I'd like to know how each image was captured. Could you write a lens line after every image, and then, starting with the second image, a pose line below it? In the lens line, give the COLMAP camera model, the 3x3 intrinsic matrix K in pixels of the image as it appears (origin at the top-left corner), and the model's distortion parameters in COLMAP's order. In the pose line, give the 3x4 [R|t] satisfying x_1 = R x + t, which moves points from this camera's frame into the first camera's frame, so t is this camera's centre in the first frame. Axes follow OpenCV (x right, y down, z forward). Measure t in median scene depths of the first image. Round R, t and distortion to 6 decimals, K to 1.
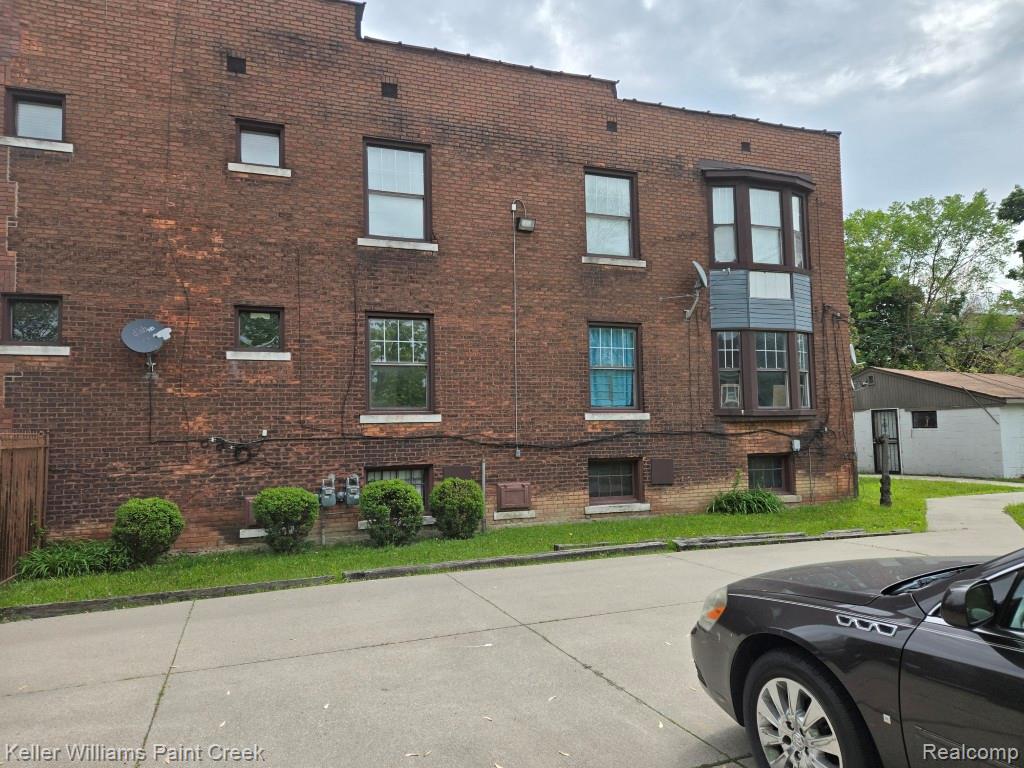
lens RADIAL K [[678.1, 0, 504.2], [0, 678.1, 392.3], [0, 0, 1]] dist [0.029700, -0.023353]
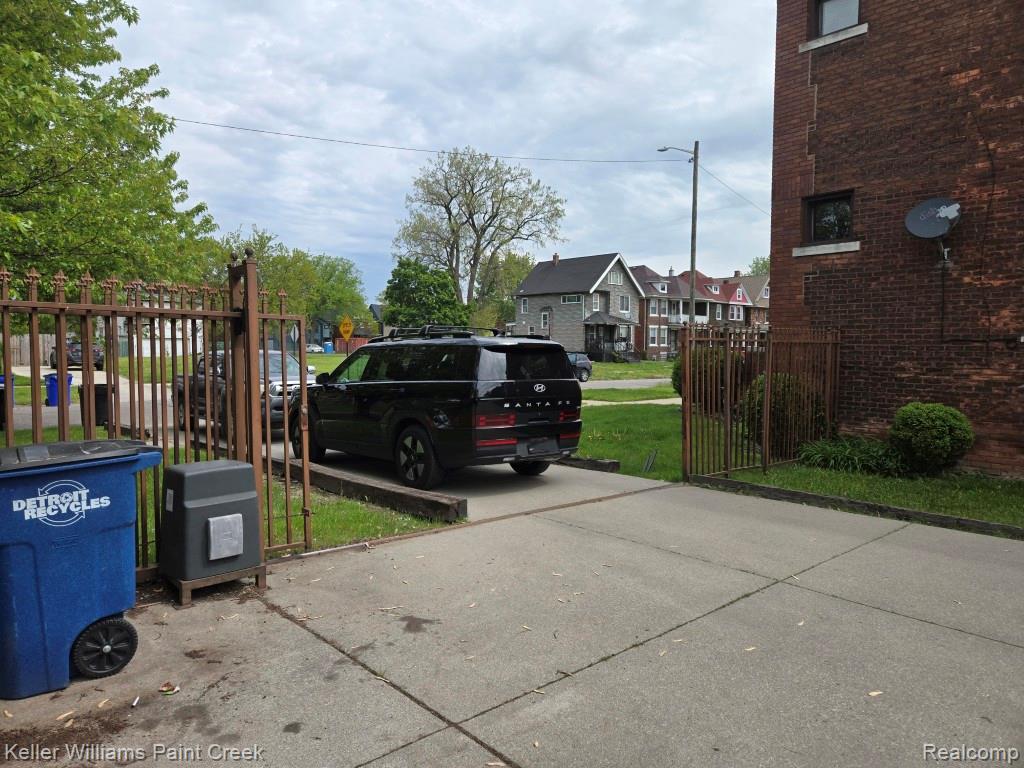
lens RADIAL K [[678.1, 0, 506.5], [0, 678.1, 378.1], [0, 0, 1]] dist [0.029700, -0.023353]
pose [[0.354397, 0.068190, -0.932605, 0.106633], [0.041423, 0.995214, 0.088508, 0.020502], [0.934177, -0.069999, 0.349876, 0.171709]]
